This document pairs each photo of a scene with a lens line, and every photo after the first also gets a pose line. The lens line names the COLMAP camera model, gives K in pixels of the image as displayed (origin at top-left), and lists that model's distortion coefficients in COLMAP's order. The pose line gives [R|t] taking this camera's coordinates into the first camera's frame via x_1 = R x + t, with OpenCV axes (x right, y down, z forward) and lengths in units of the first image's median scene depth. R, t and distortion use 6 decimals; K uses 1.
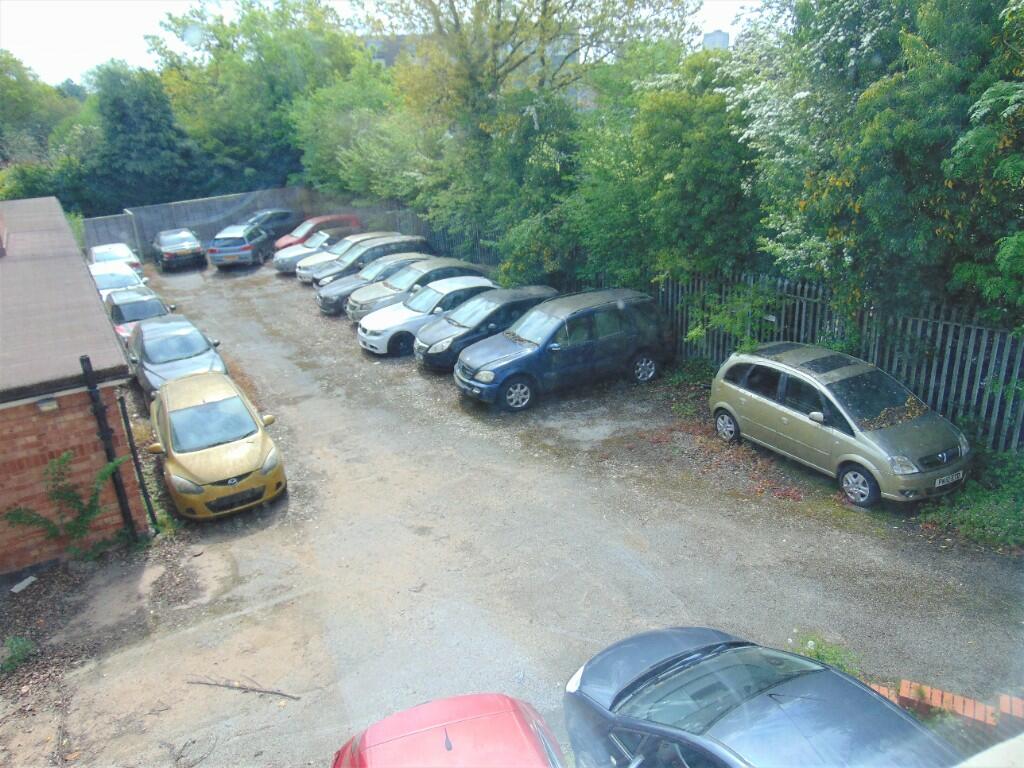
lens RADIAL K [[760.3, 0, 512.0], [0, 760.3, 384.0], [0, 0, 1]] dist [-0.010585, 0.002205]
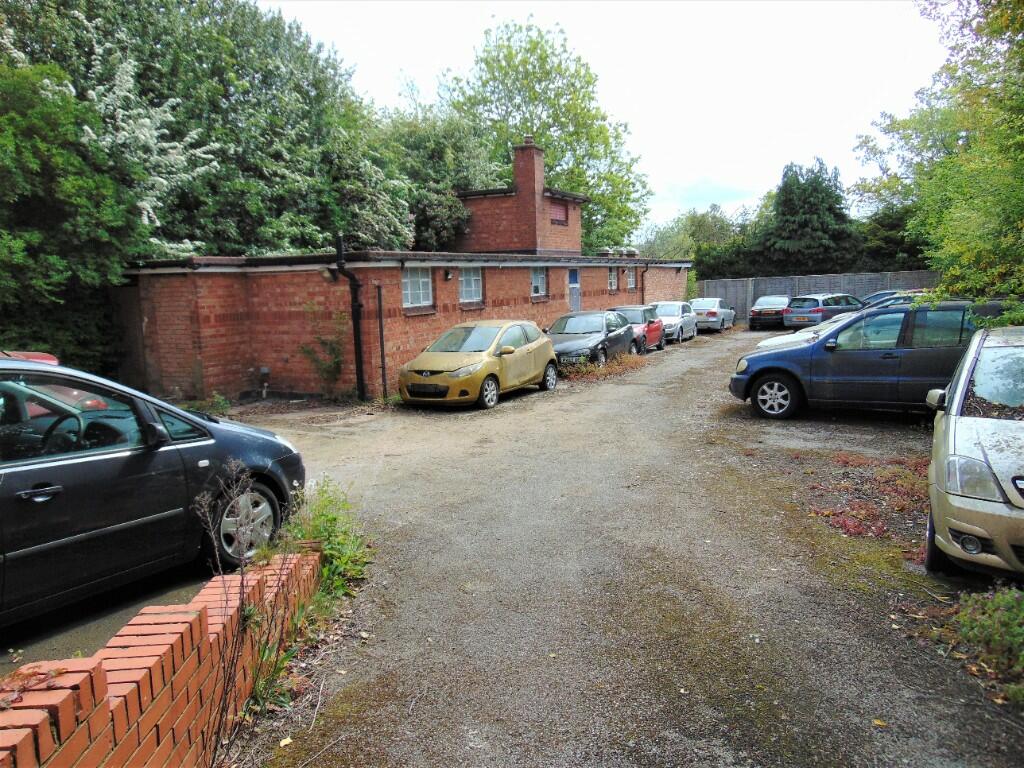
lens RADIAL K [[760.3, 0, 512.0], [0, 760.3, 384.0], [0, 0, 1]] dist [-0.010585, 0.002205]
pose [[0.535424, 0.147752, -0.831559, 0.507491], [-0.302019, 0.952970, -0.025140, 0.101693], [0.788737, 0.264607, 0.554867, 0.354468]]
